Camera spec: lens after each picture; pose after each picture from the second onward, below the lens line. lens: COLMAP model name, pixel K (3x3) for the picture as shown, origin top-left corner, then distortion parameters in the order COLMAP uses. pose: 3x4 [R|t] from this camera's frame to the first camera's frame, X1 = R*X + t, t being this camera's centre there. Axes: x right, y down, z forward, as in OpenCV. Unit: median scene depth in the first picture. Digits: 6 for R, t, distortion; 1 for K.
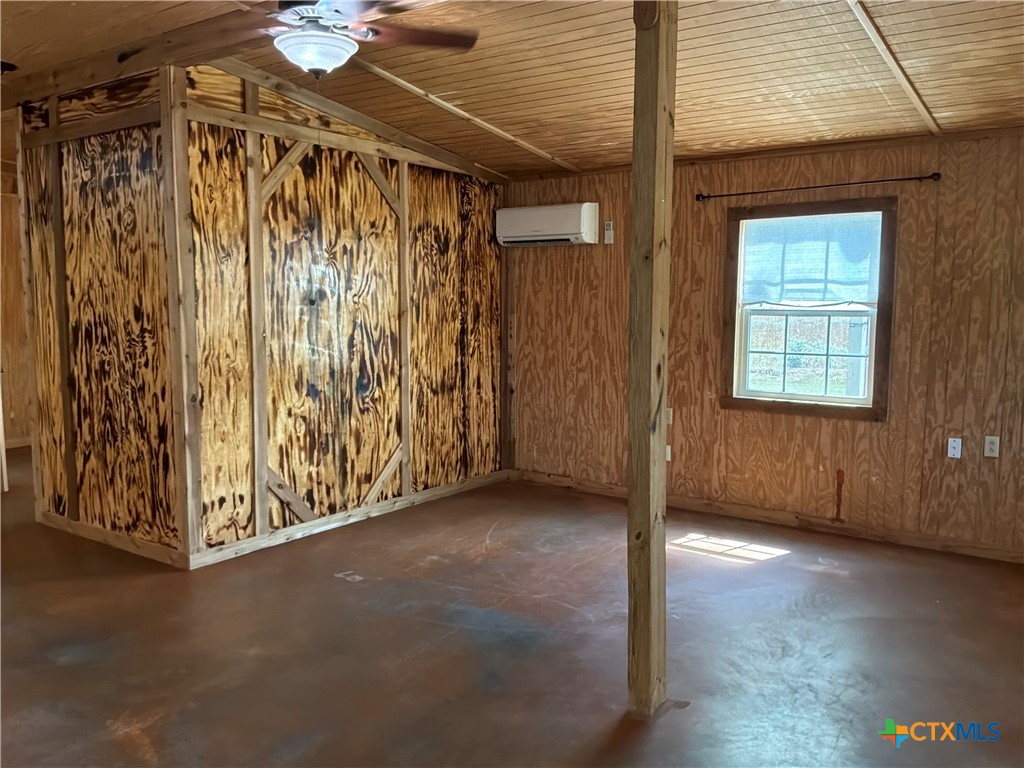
lens RADIAL K [[894.7, 0, 507.8], [0, 894.7, 390.5], [0, 0, 1]] dist [0.130854, -0.274293]
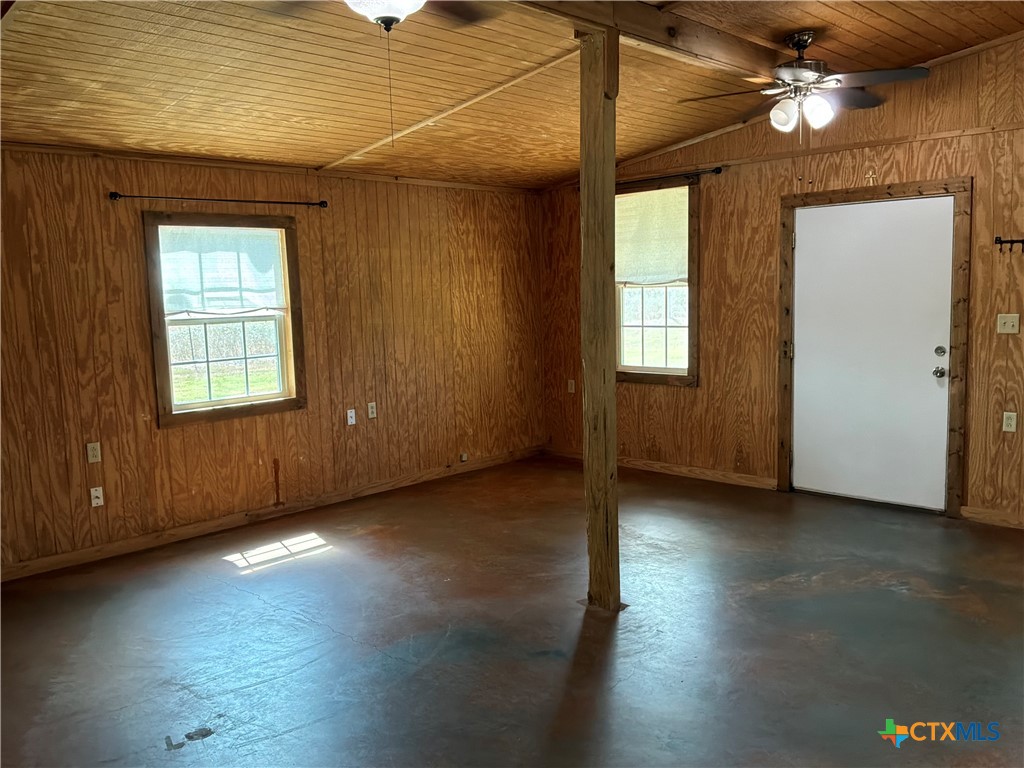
lens RADIAL K [[894.7, 0, 495.3], [0, 894.7, 389.0], [0, 0, 1]] dist [0.130854, -0.274293]
pose [[0.096341, -0.115853, 0.988583, -0.690744], [0.139444, 0.984979, 0.101842, -0.071714], [-0.985532, 0.128041, 0.111049, 0.601177]]
